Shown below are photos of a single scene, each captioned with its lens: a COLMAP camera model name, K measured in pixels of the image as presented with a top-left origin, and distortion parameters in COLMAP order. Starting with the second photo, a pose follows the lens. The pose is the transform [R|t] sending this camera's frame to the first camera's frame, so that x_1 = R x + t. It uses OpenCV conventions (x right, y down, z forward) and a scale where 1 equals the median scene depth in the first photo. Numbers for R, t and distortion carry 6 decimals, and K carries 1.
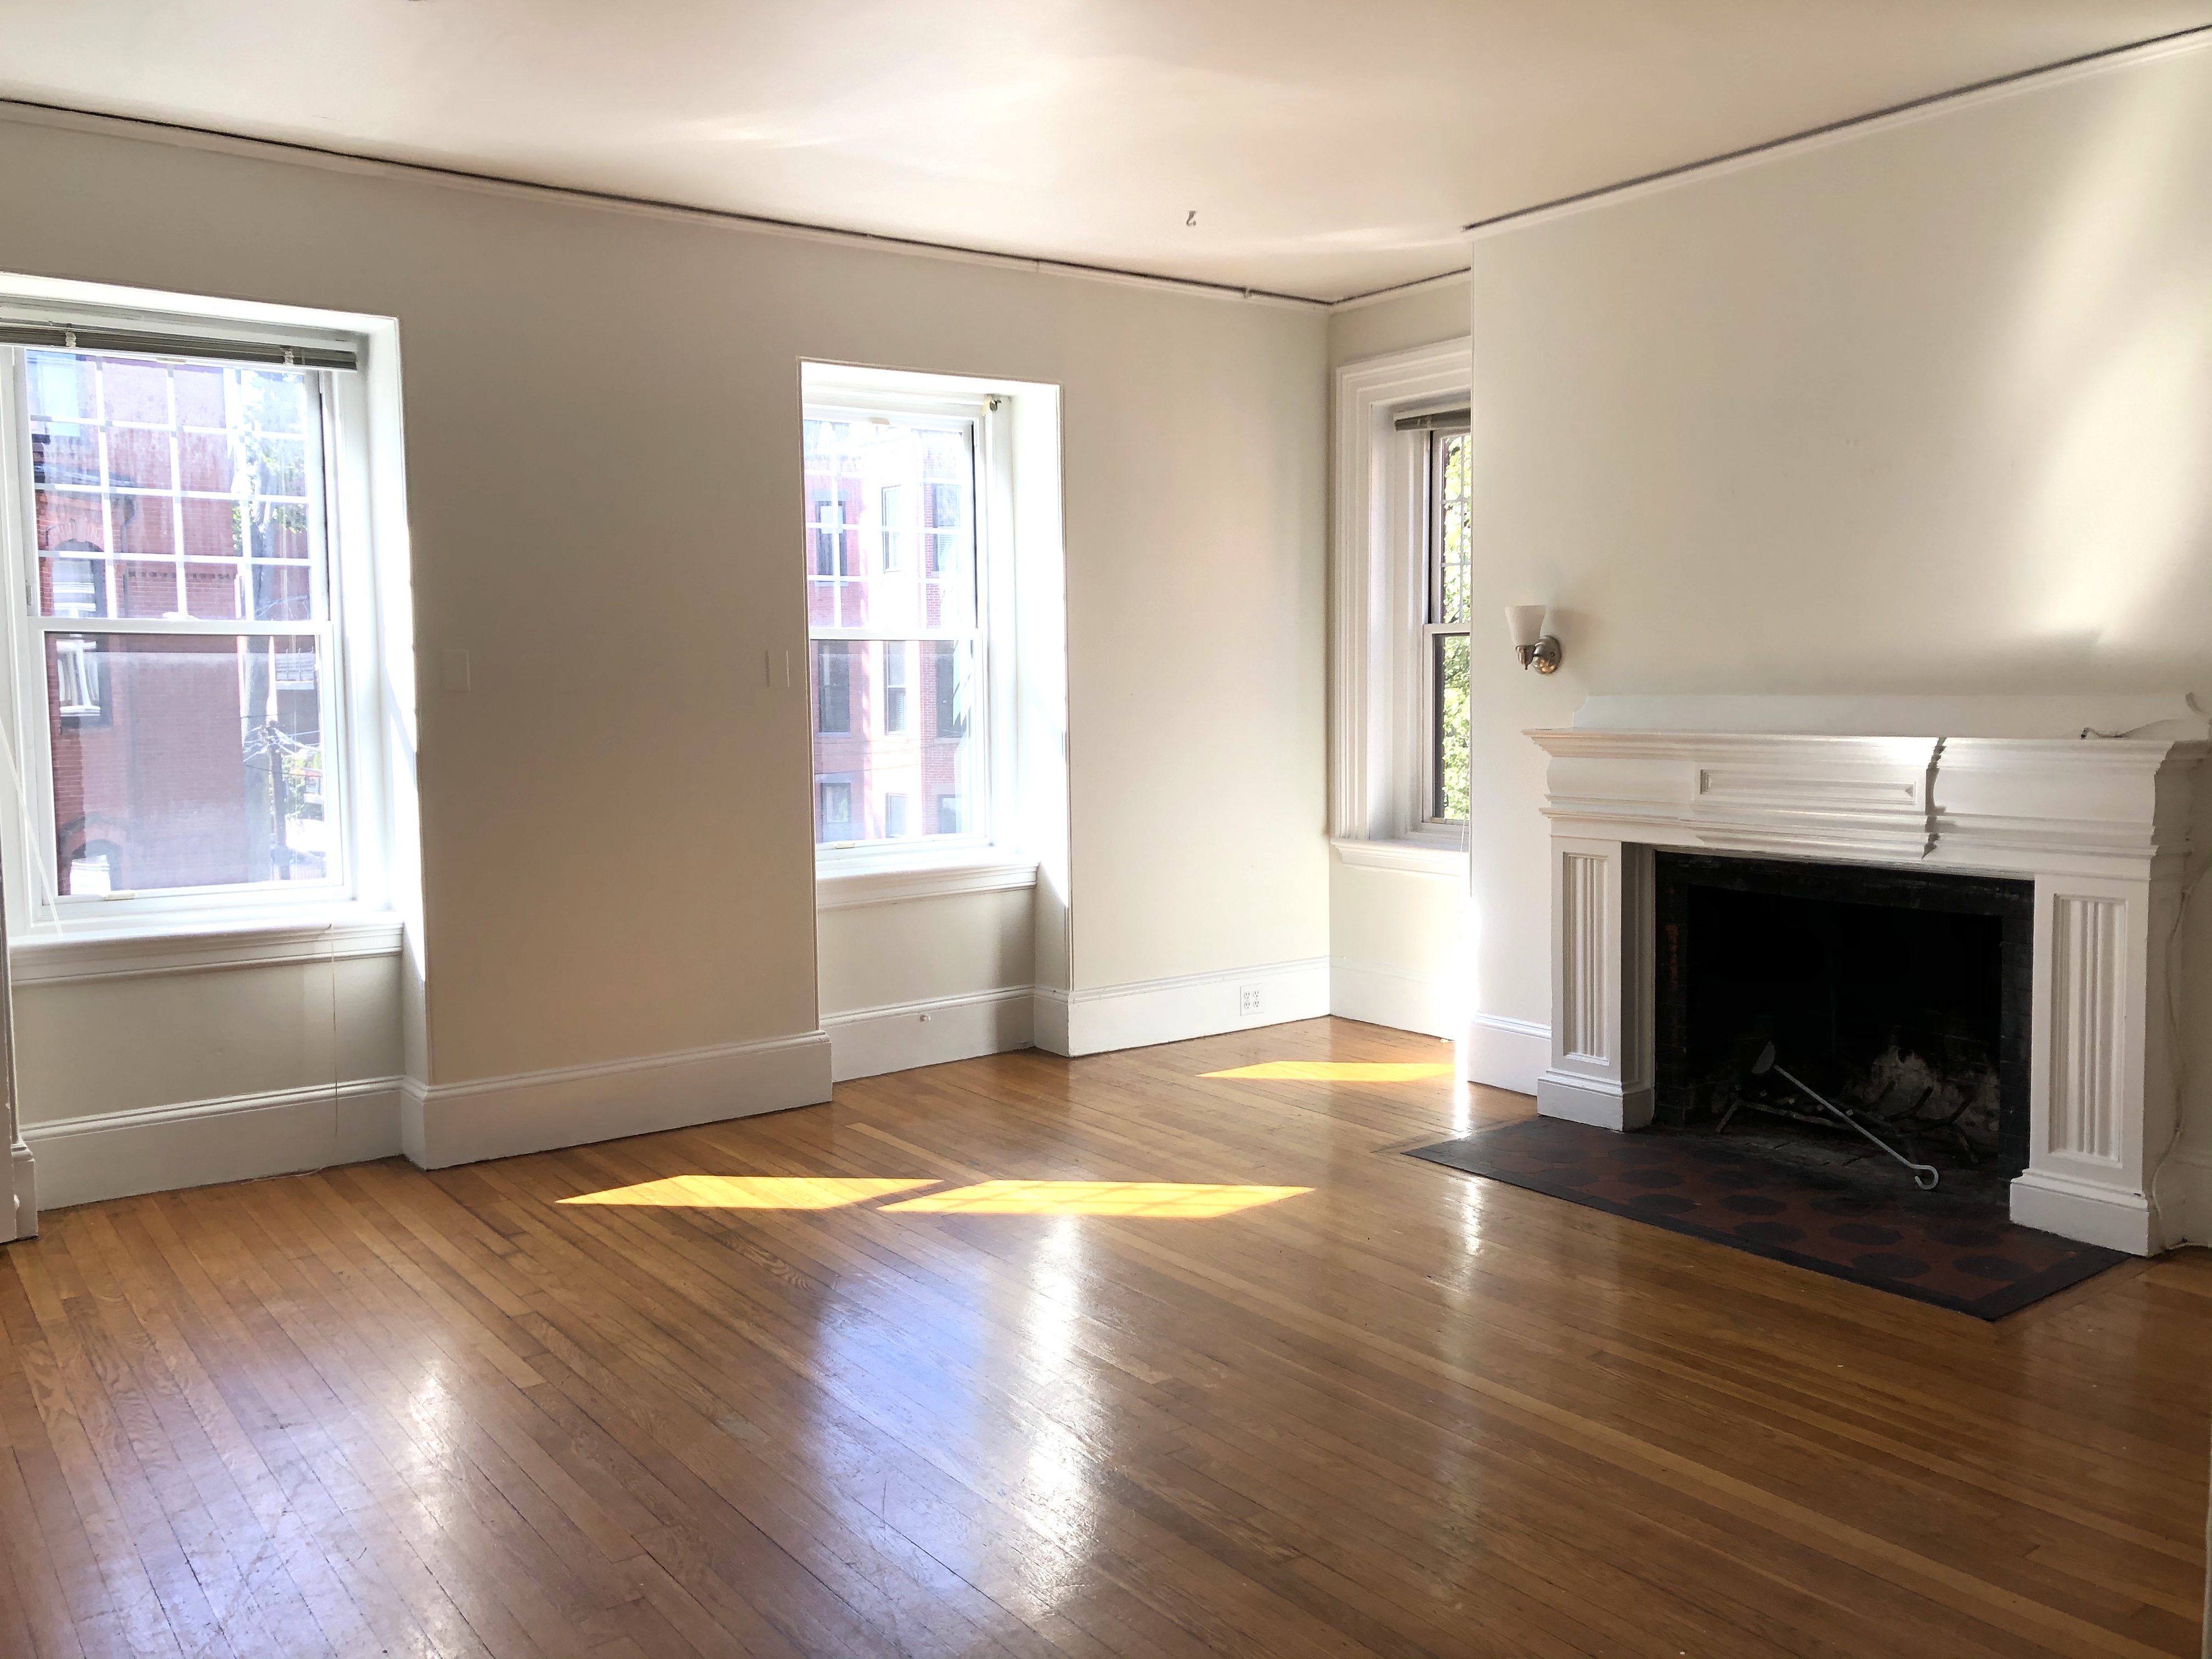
lens RADIAL K [[1818.2, 0, 1117.8], [0, 1818.2, 824.3], [0, 0, 1]] dist [0.045539, -0.029375]
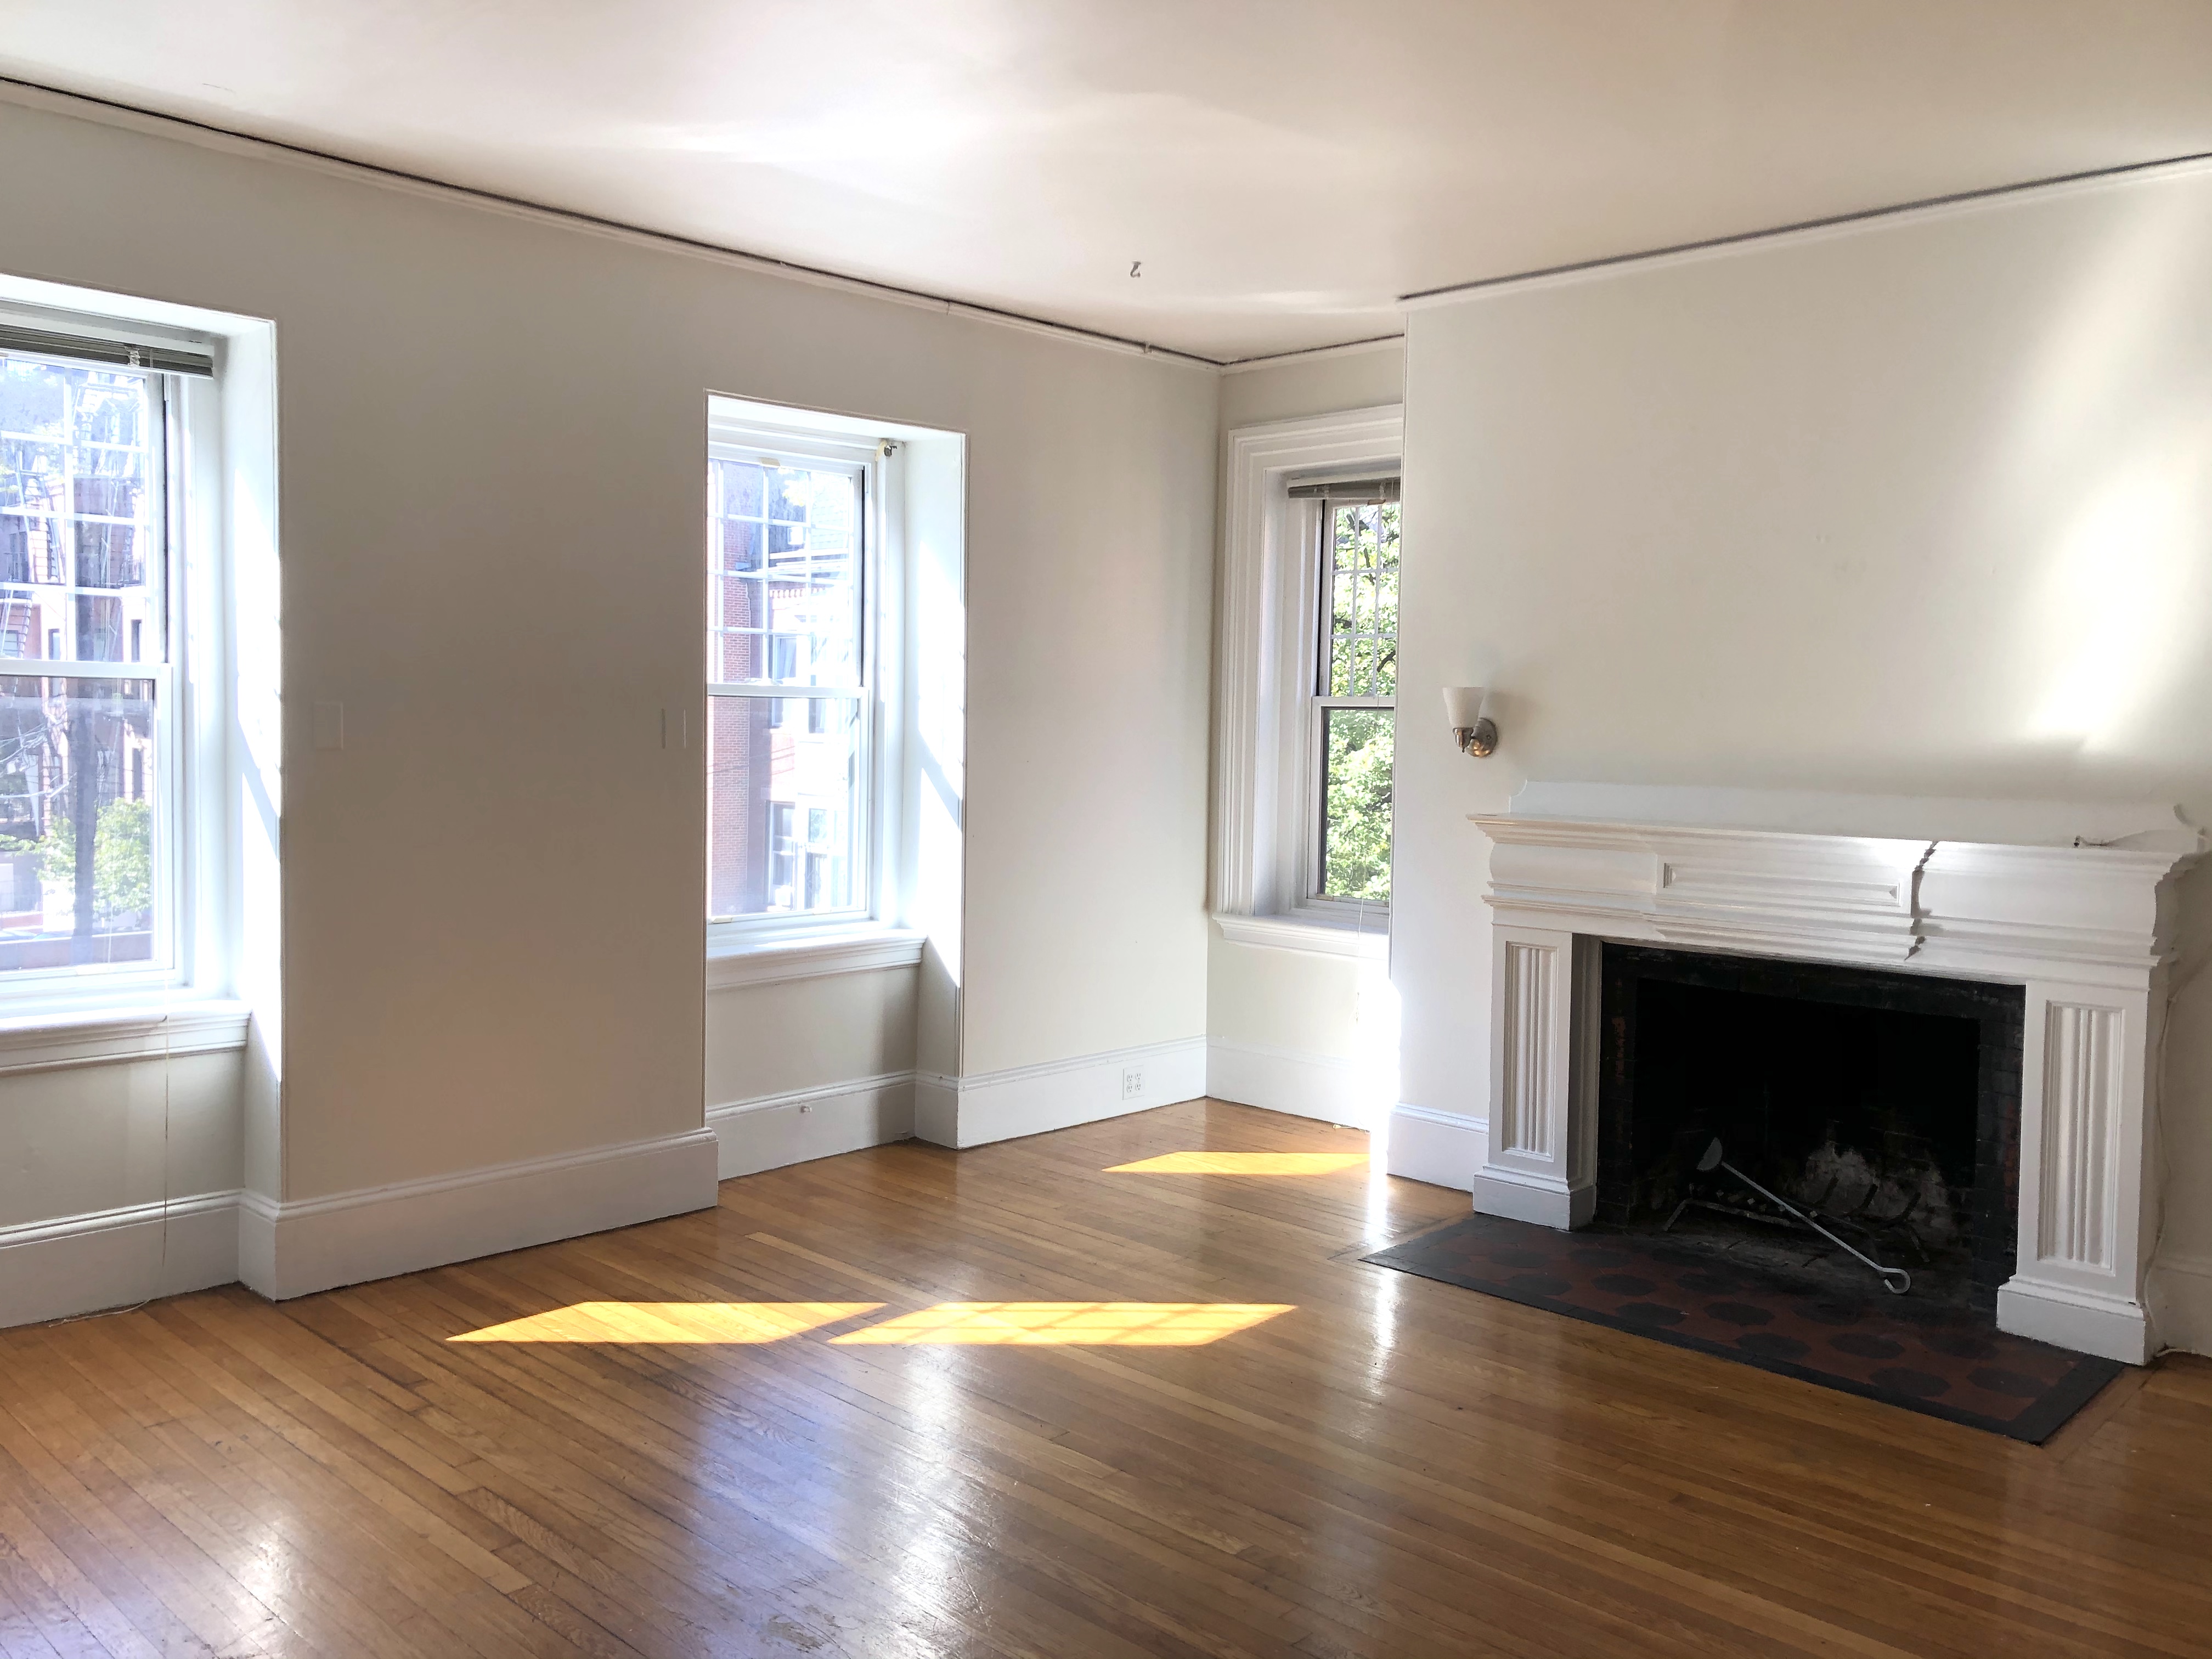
lens RADIAL K [[1818.2, 0, 1090.6], [0, 1818.2, 826.2], [0, 0, 1]] dist [0.045539, -0.029375]
pose [[0.986851, 0.019819, 0.160411, -0.138975], [-0.016338, 0.999602, -0.022995, -0.021257], [-0.160803, 0.020072, 0.986782, 0.077694]]
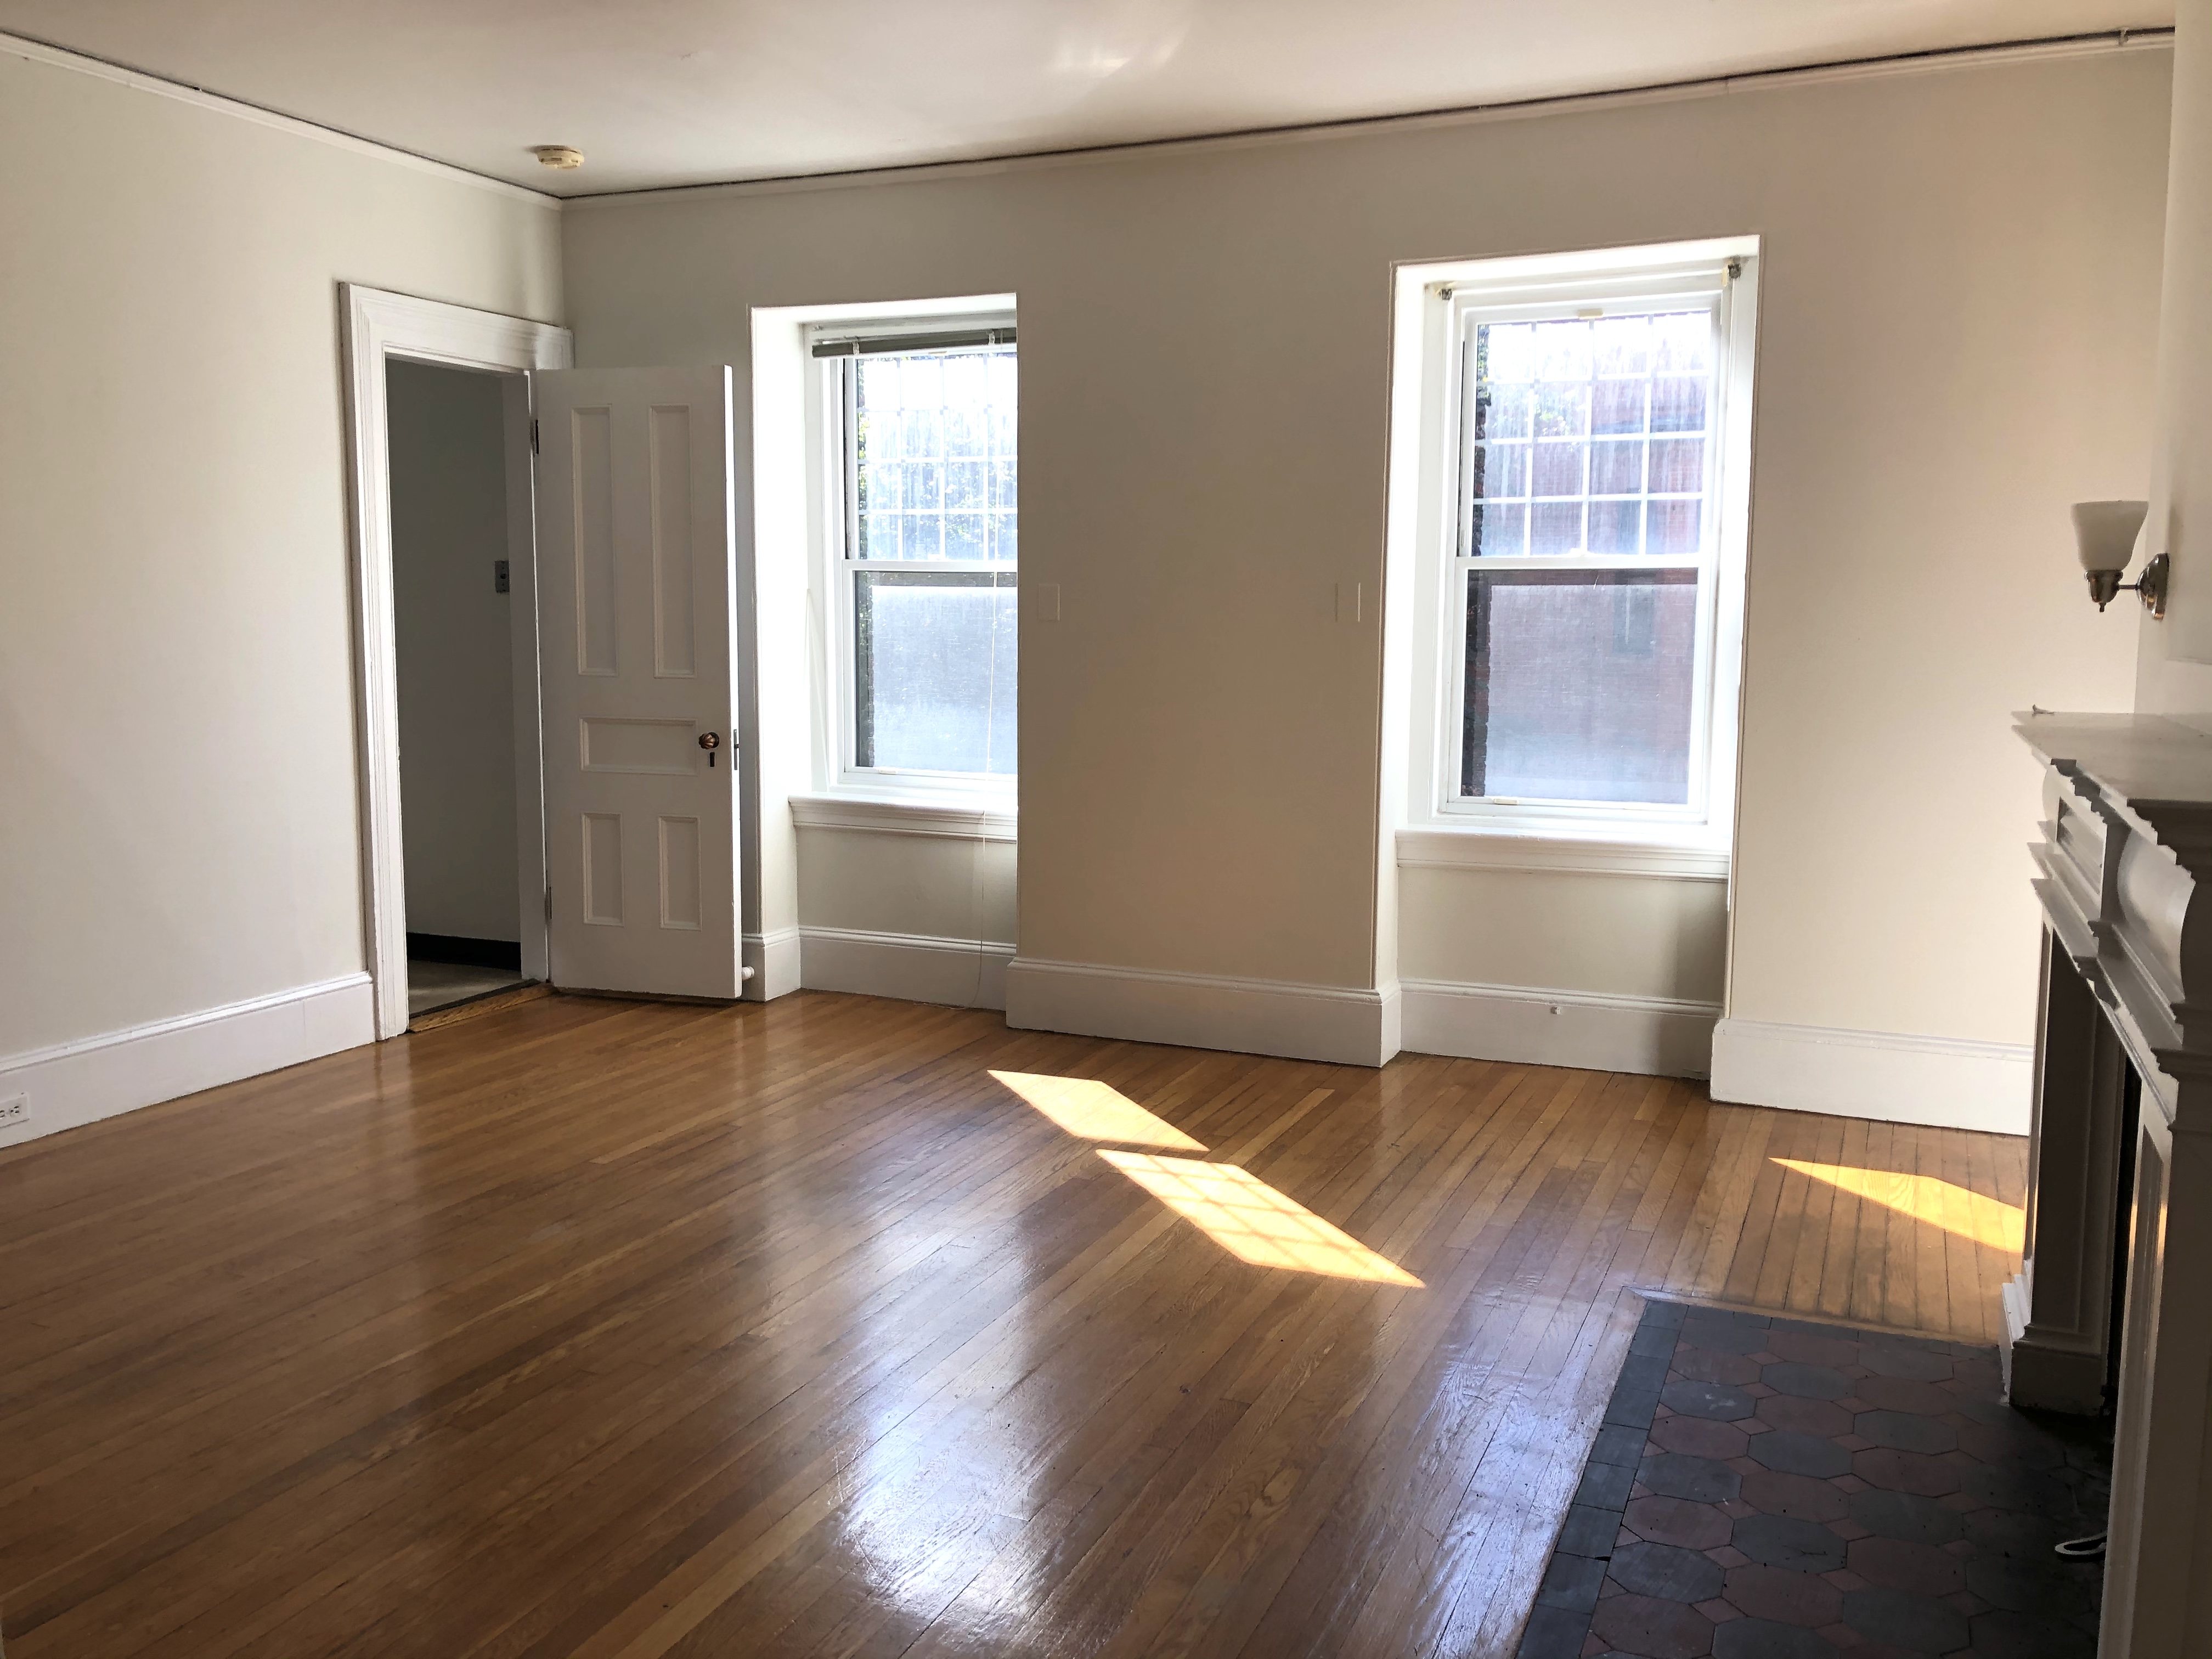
lens RADIAL K [[1818.2, 0, 1091.1], [0, 1818.2, 824.5], [0, 0, 1]] dist [0.045539, -0.029375]
pose [[0.496894, 0.115156, -0.860137, 0.631406], [-0.084724, 0.992859, 0.083981, -0.042338], [0.863665, 0.031144, 0.503103, 0.451890]]
